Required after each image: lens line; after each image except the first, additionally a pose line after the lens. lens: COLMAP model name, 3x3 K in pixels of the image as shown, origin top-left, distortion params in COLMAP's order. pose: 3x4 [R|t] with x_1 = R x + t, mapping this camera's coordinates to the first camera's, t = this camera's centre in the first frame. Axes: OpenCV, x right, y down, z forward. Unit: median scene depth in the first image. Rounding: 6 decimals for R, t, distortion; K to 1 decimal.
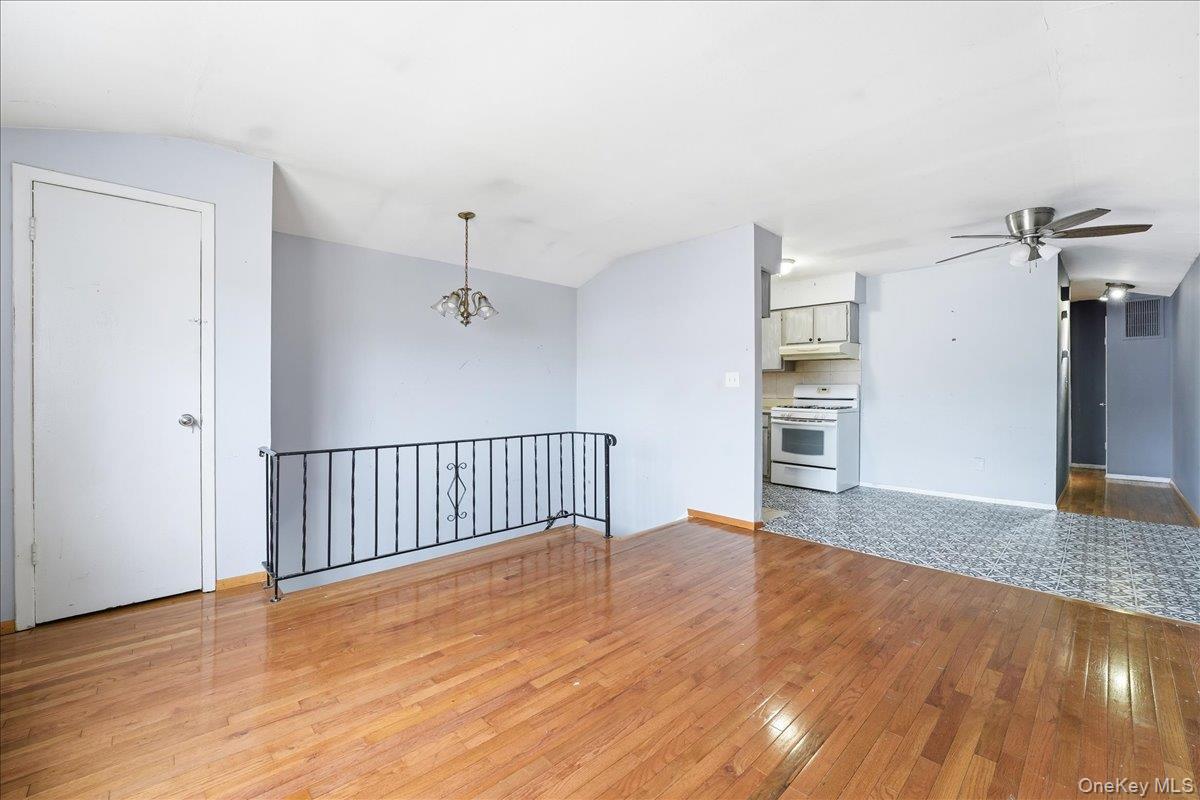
lens RADIAL K [[486.0, 0, 600.0], [0, 486.0, 400.0], [0, 0, 1]] dist [-0.016511, 0.000594]
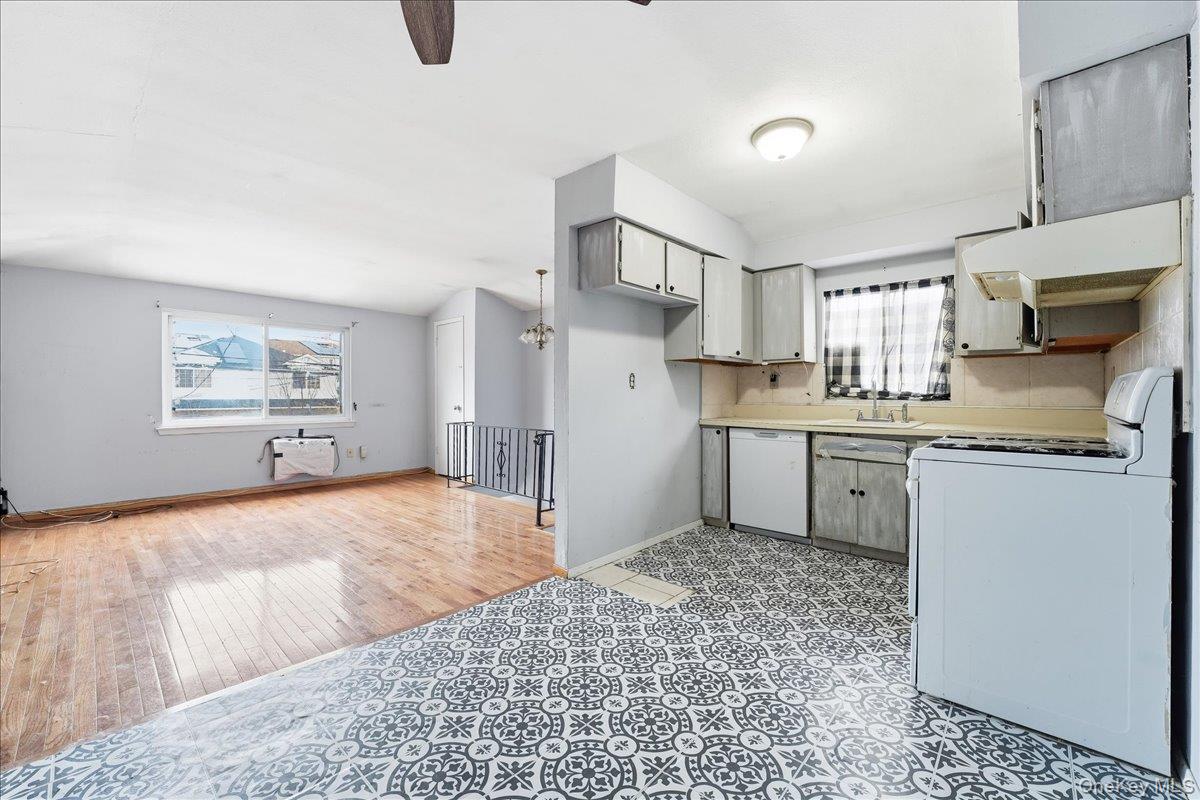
lens RADIAL K [[498.9, 0, 600.0], [0, 498.9, 400.0], [0, 0, 1]] dist [0.002657, 0.000673]
pose [[0.059136, 0.010497, -0.998195, 1.088837], [-0.016148, 0.999824, 0.009557, -0.020394], [0.998119, 0.015554, 0.059295, 0.992490]]
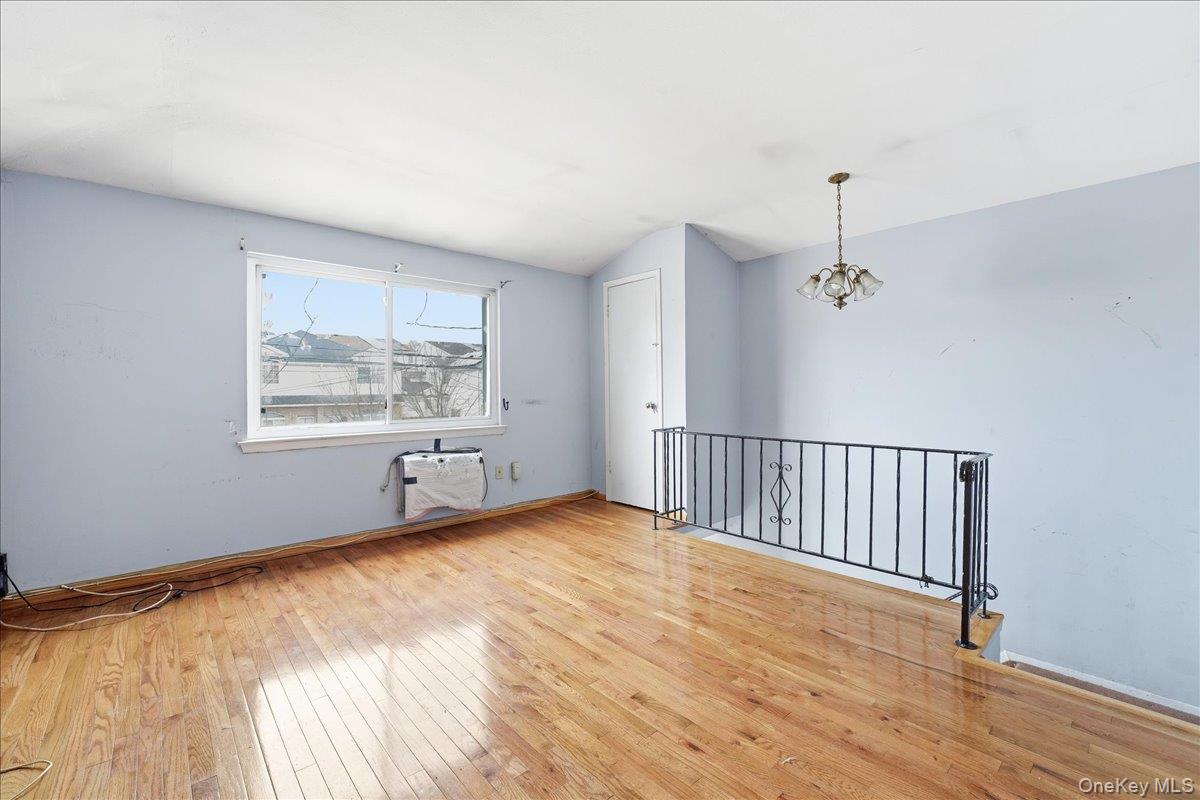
lens RADIAL K [[509.3, 0, 603.2], [0, 509.3, 388.6], [0, 0, 1]] dist [-0.002706, -0.000473]
pose [[-0.022211, -0.000845, -0.999753, 0.563383], [-0.009612, 0.999954, -0.000632, -0.007933], [0.999707, 0.009595, -0.022218, 0.551361]]
